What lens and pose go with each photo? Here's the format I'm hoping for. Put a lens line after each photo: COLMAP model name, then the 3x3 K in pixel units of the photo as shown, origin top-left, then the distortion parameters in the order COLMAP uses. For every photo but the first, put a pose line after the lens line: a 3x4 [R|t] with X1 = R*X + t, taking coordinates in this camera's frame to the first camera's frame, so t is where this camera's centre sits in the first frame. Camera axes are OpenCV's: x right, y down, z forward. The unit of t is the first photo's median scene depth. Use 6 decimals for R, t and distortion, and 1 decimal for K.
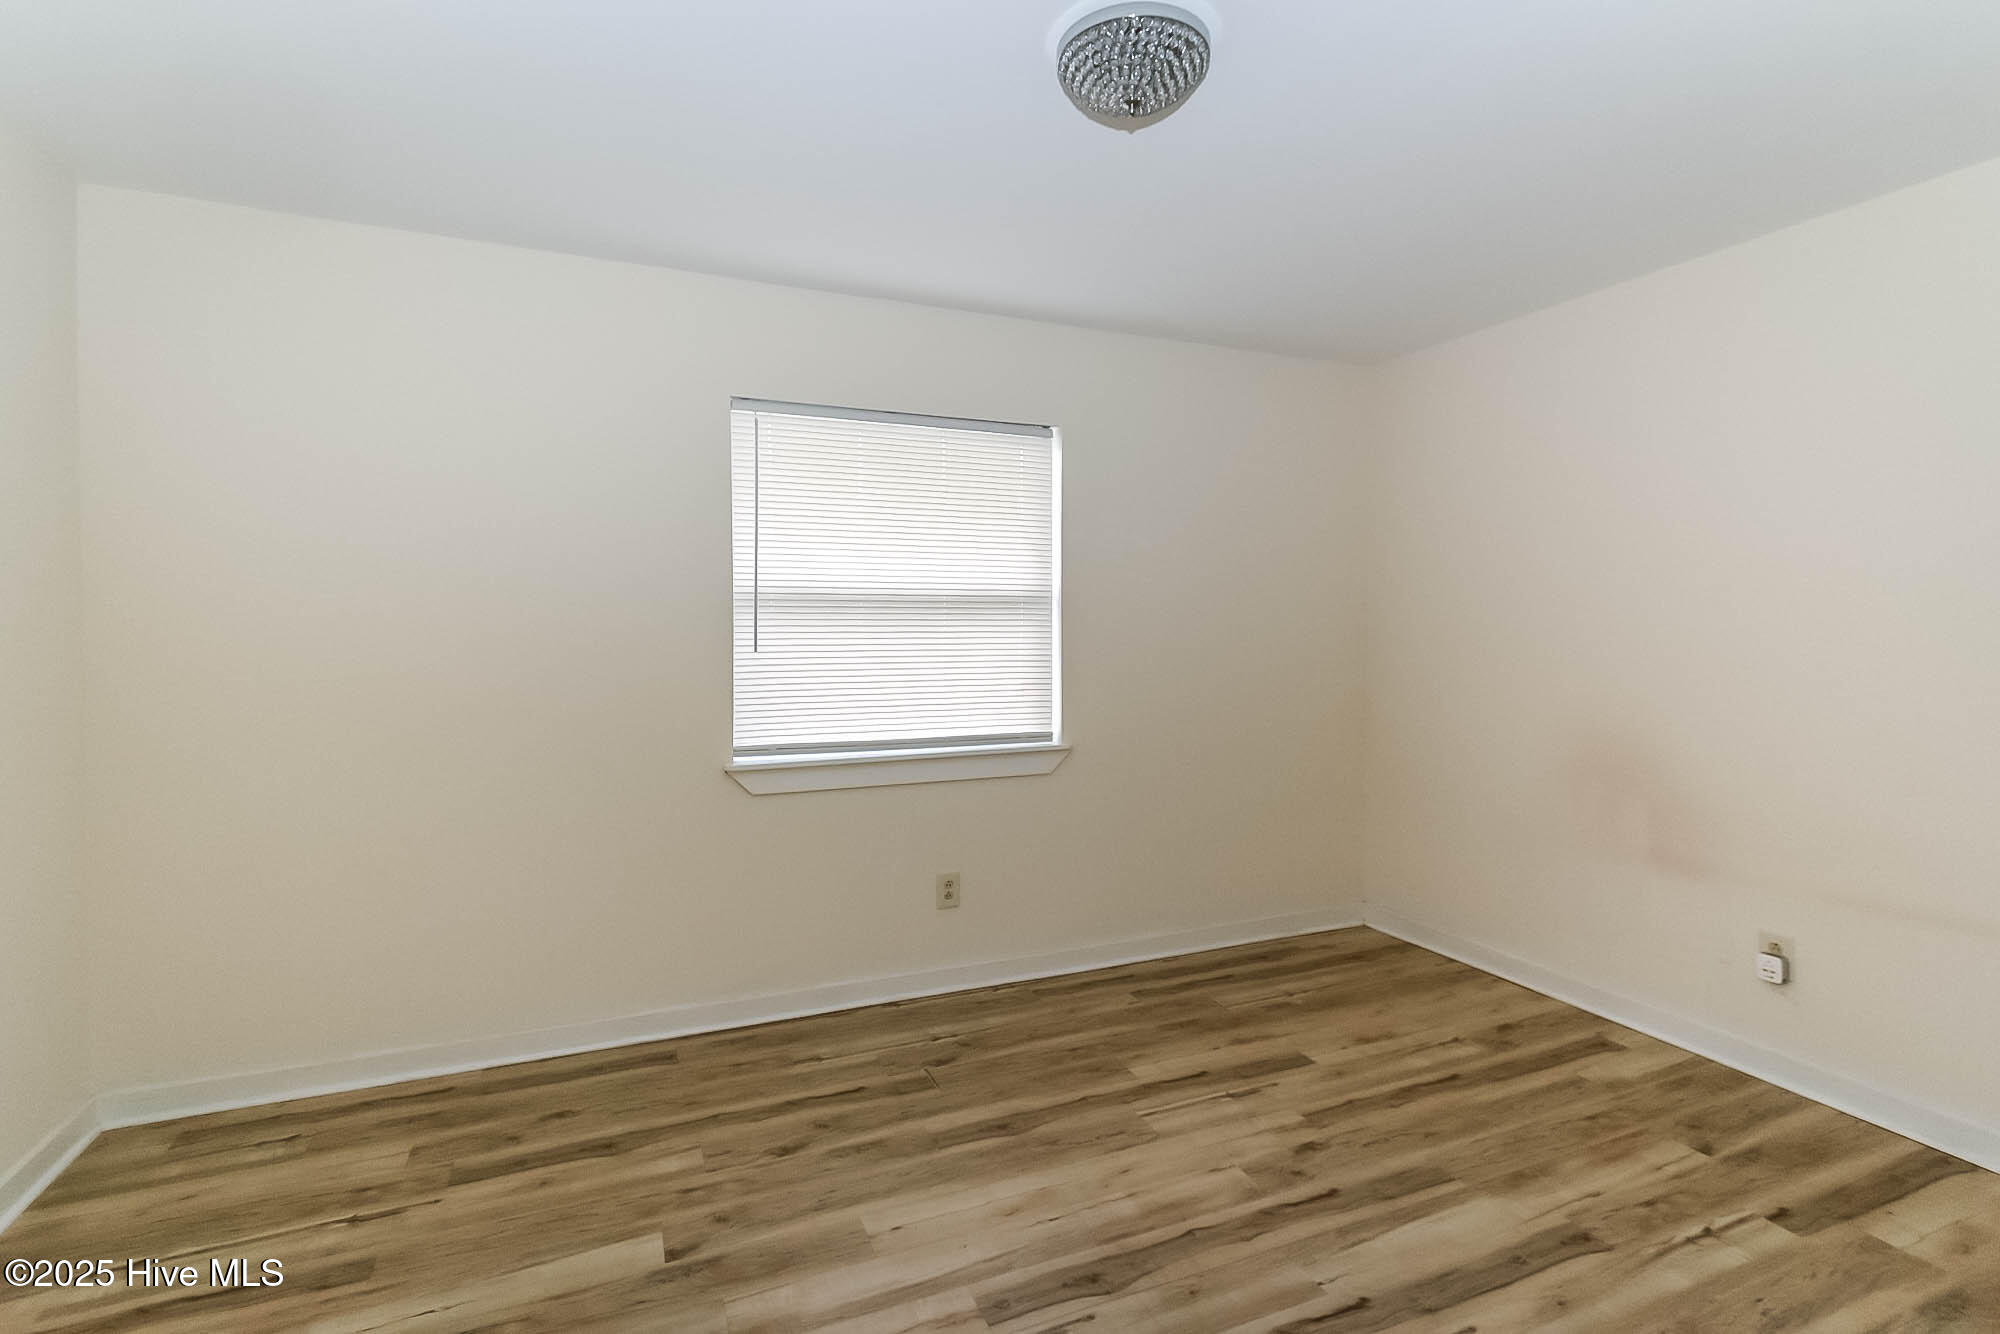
lens RADIAL K [[929.0, 0, 1002.6], [0, 929.0, 653.8], [0, 0, 1]] dist [-0.000782, 0.000604]
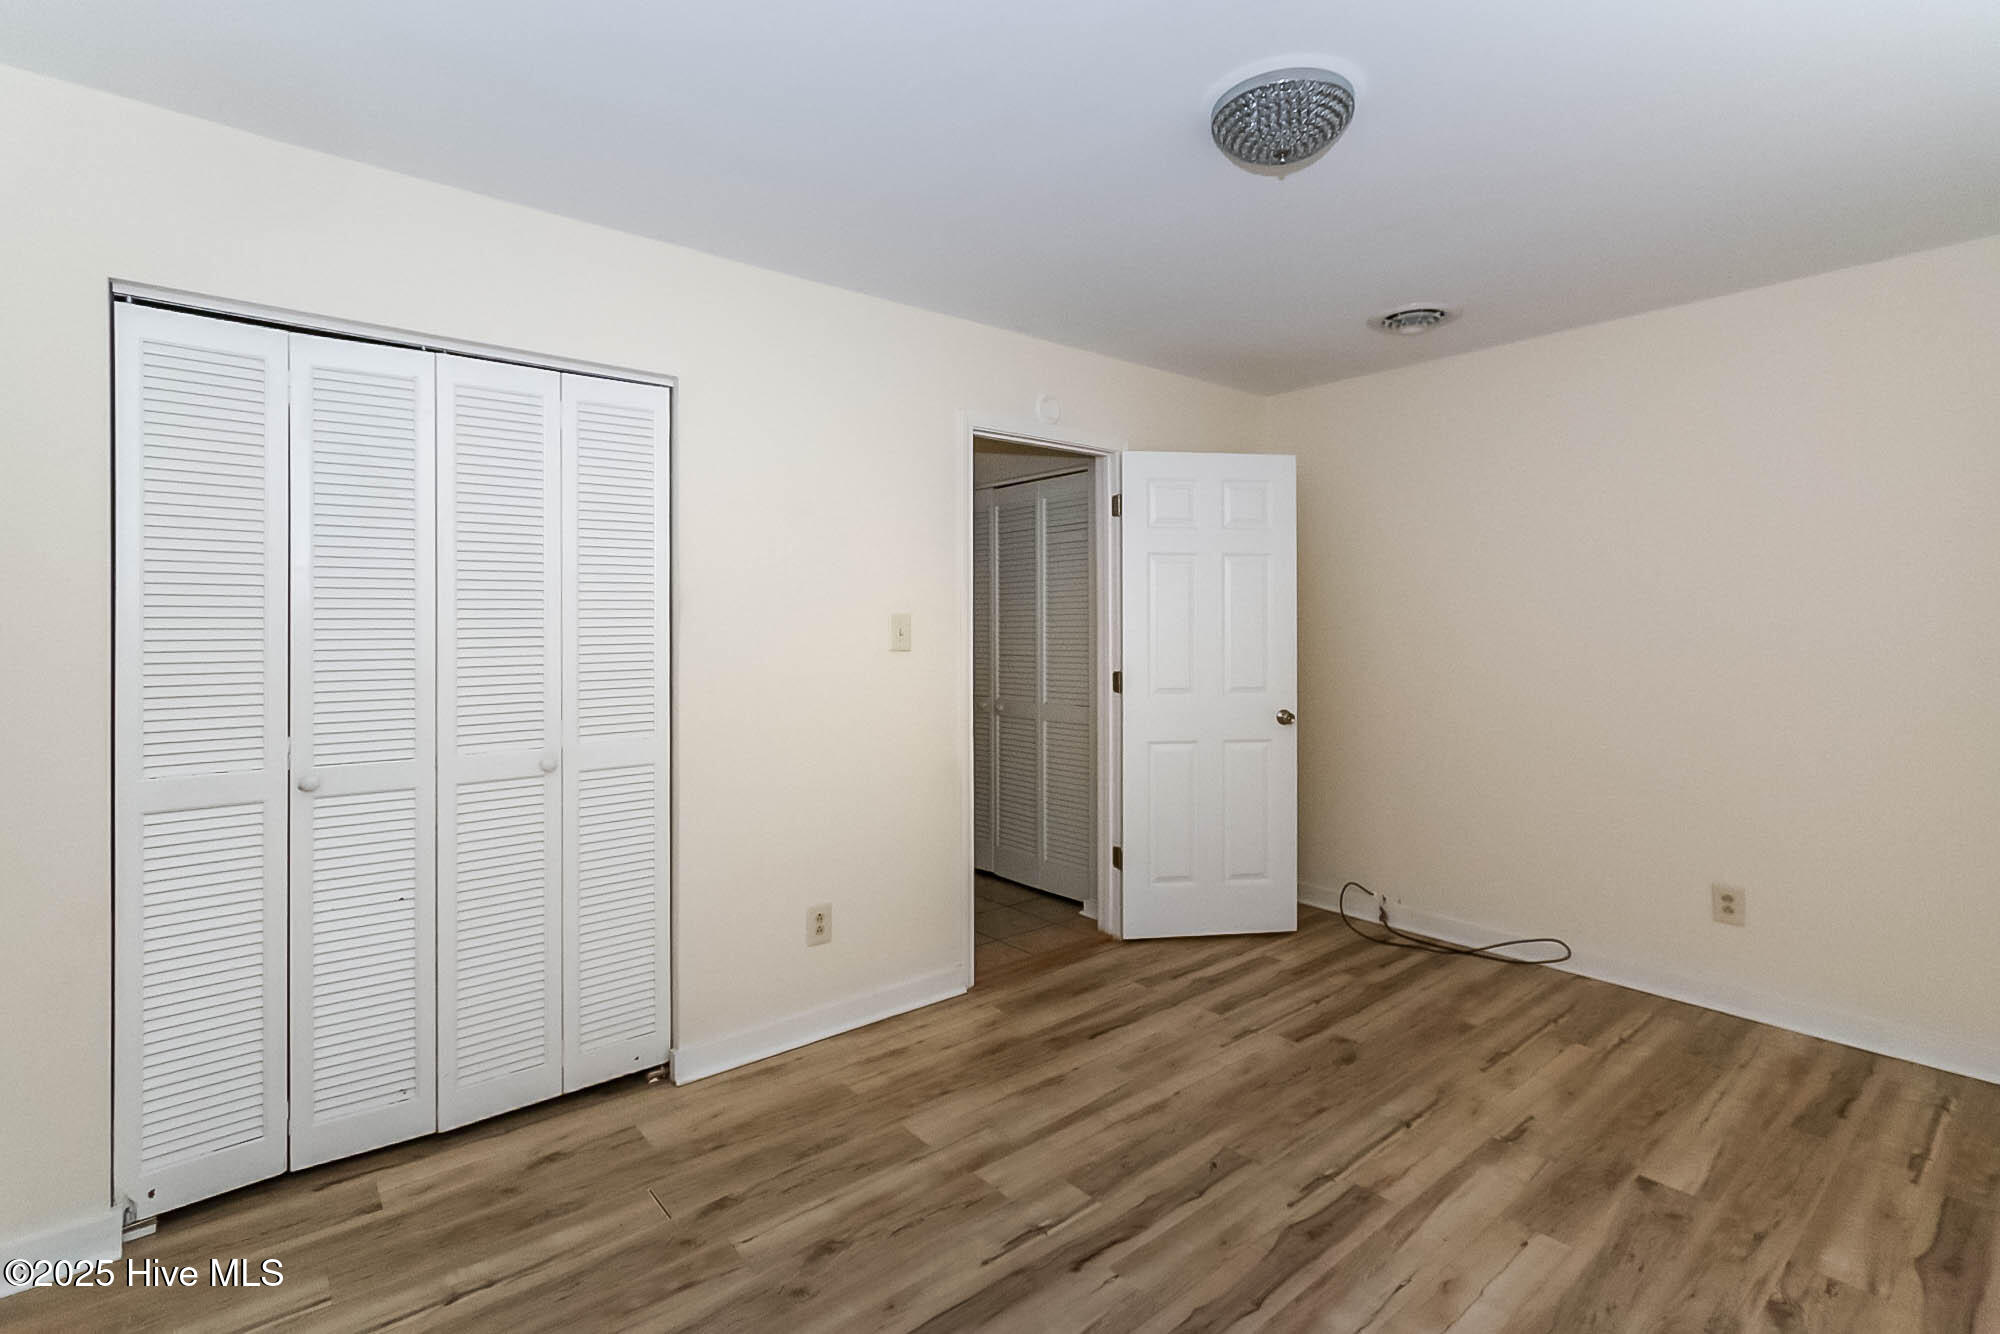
lens RADIAL K [[929.0, 0, 1002.6], [0, 929.0, 653.8], [0, 0, 1]] dist [-0.000782, 0.000604]
pose [[-0.958332, 0.008869, -0.285519, 0.718675], [-0.010521, 0.997744, 0.066308, -0.061734], [0.285463, 0.066549, -0.956076, 1.822924]]
